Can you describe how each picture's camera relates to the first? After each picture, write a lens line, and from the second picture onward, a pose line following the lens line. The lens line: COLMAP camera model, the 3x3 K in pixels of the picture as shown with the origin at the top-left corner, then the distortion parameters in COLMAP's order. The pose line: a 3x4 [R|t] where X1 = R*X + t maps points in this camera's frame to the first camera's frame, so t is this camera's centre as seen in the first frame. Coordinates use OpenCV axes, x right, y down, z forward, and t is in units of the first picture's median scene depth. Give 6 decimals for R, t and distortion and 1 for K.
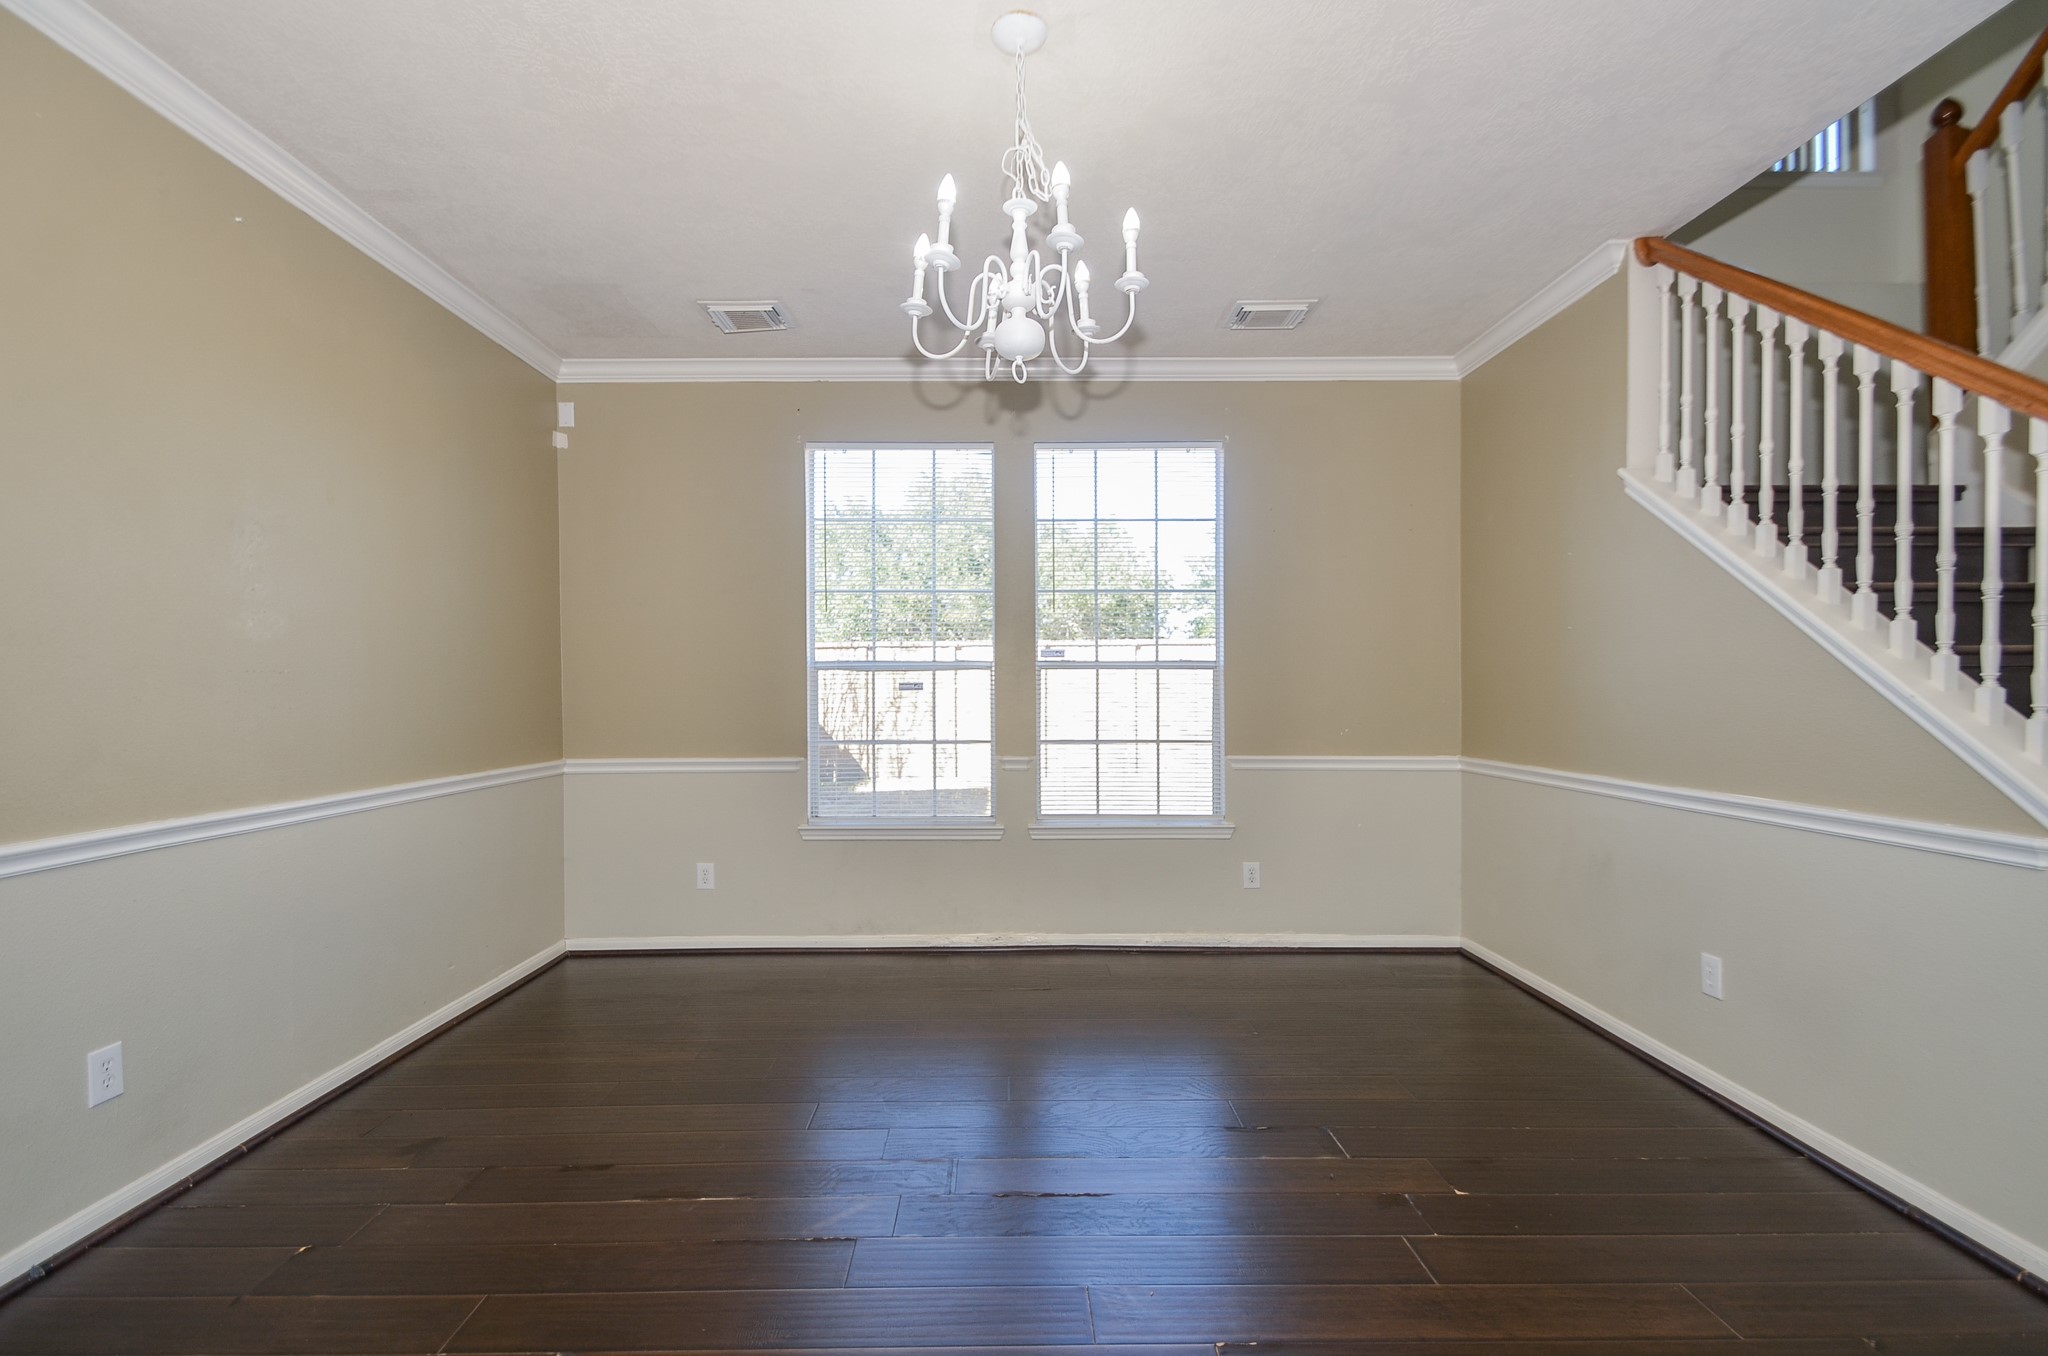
lens RADIAL K [[907.4, 0, 1043.4], [0, 907.4, 700.8], [0, 0, 1]] dist [0.012509, -0.006908]
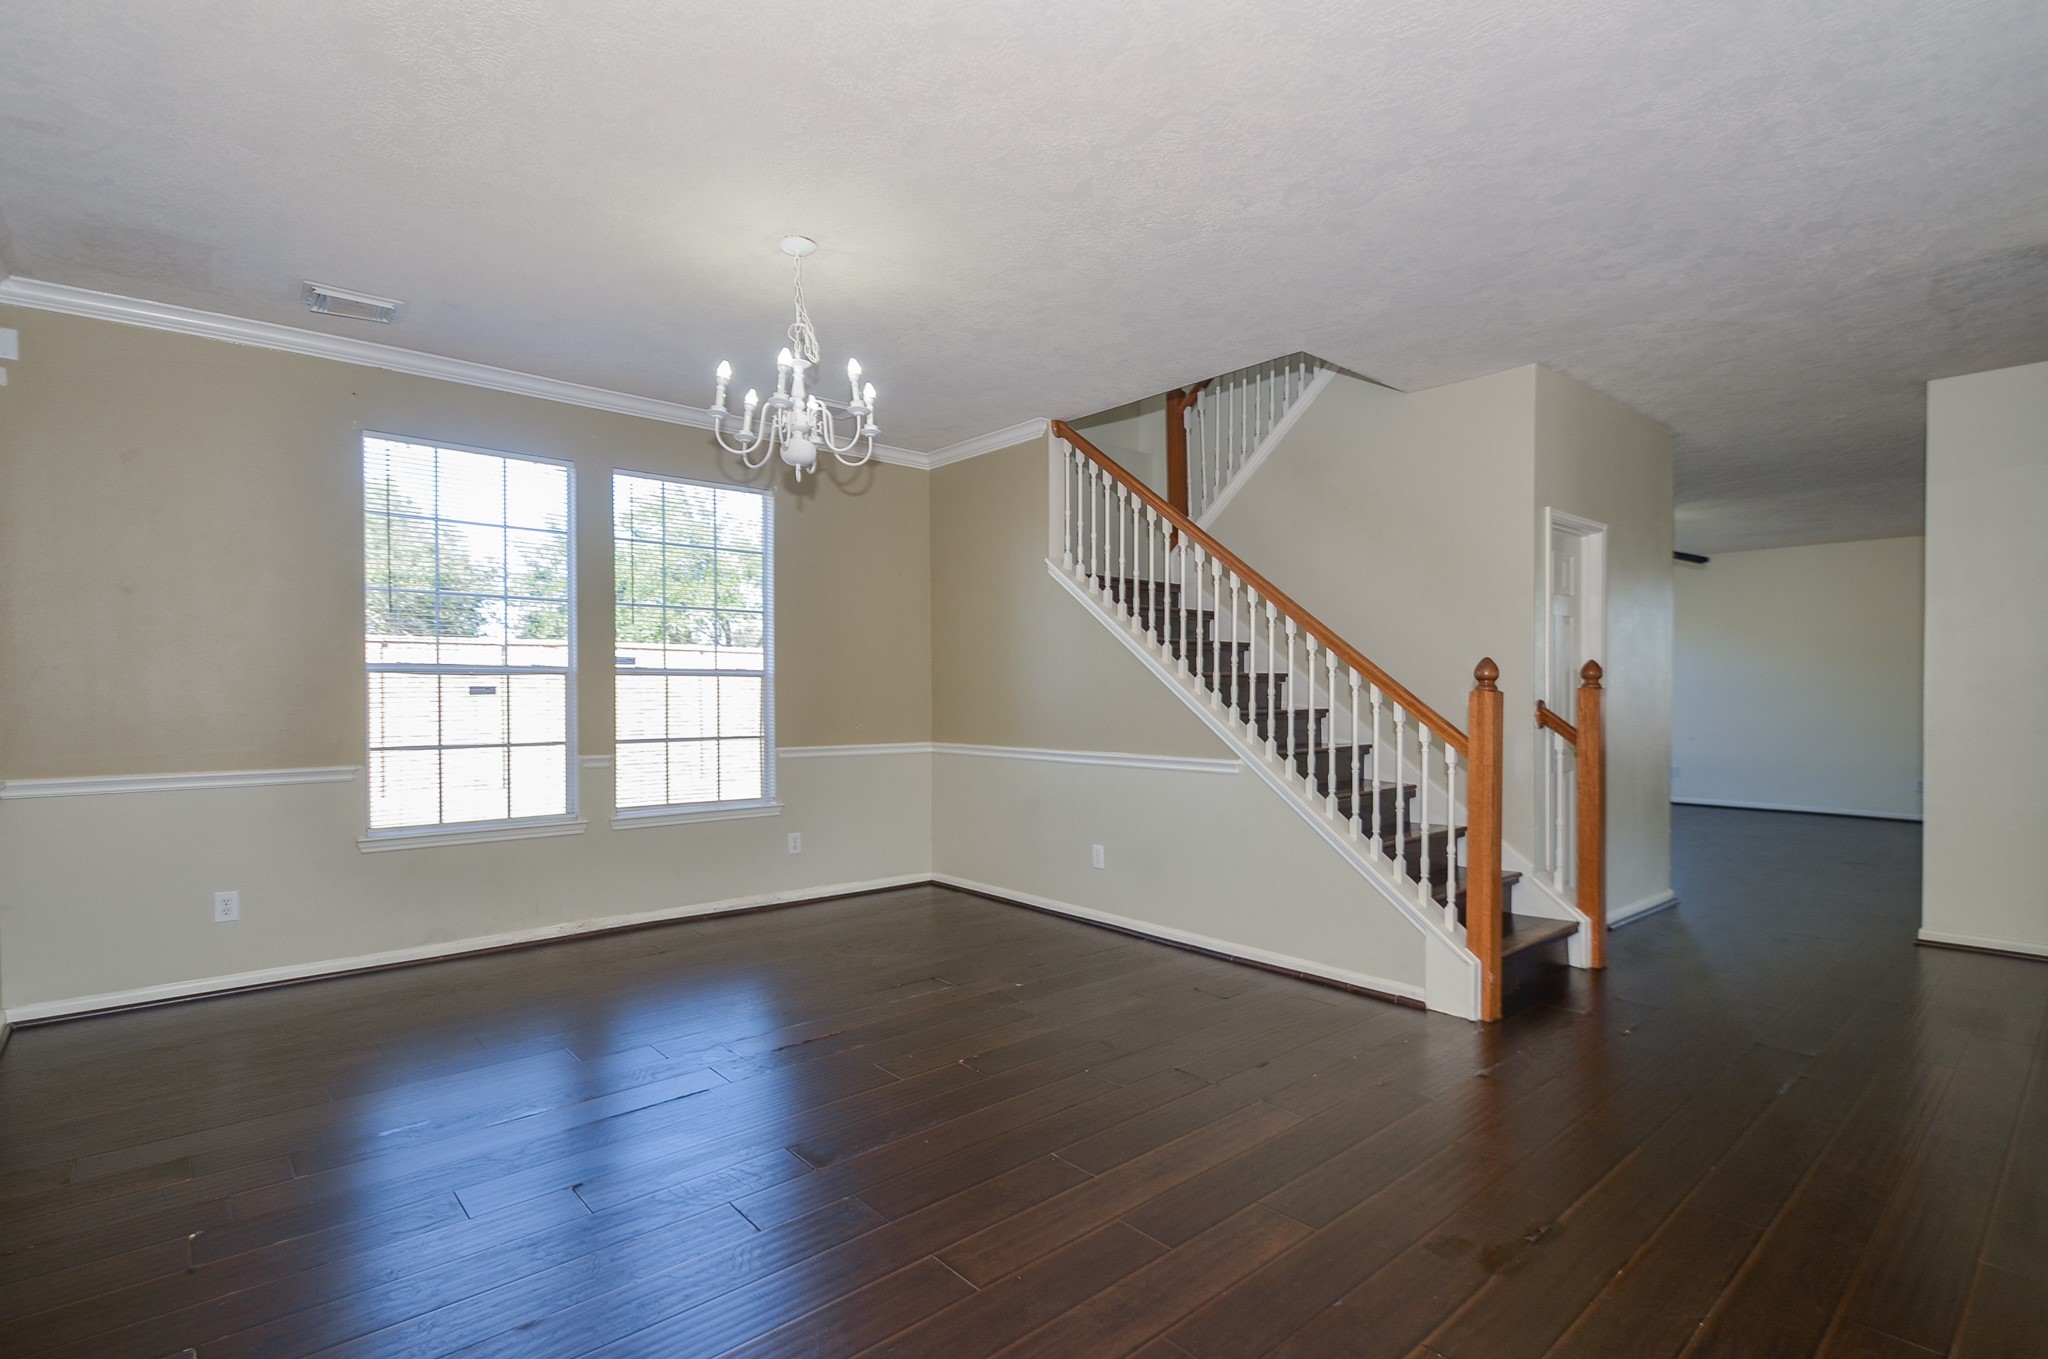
lens RADIAL K [[975.8, 0, 1025.6], [0, 975.8, 692.6], [0, 0, 1]] dist [-0.000574, -0.001226]
pose [[0.750067, 0.002119, 0.661358, -0.418987], [0.002817, 0.999976, -0.006399, -0.004526], [-0.661356, 0.006663, 0.750043, -0.212652]]
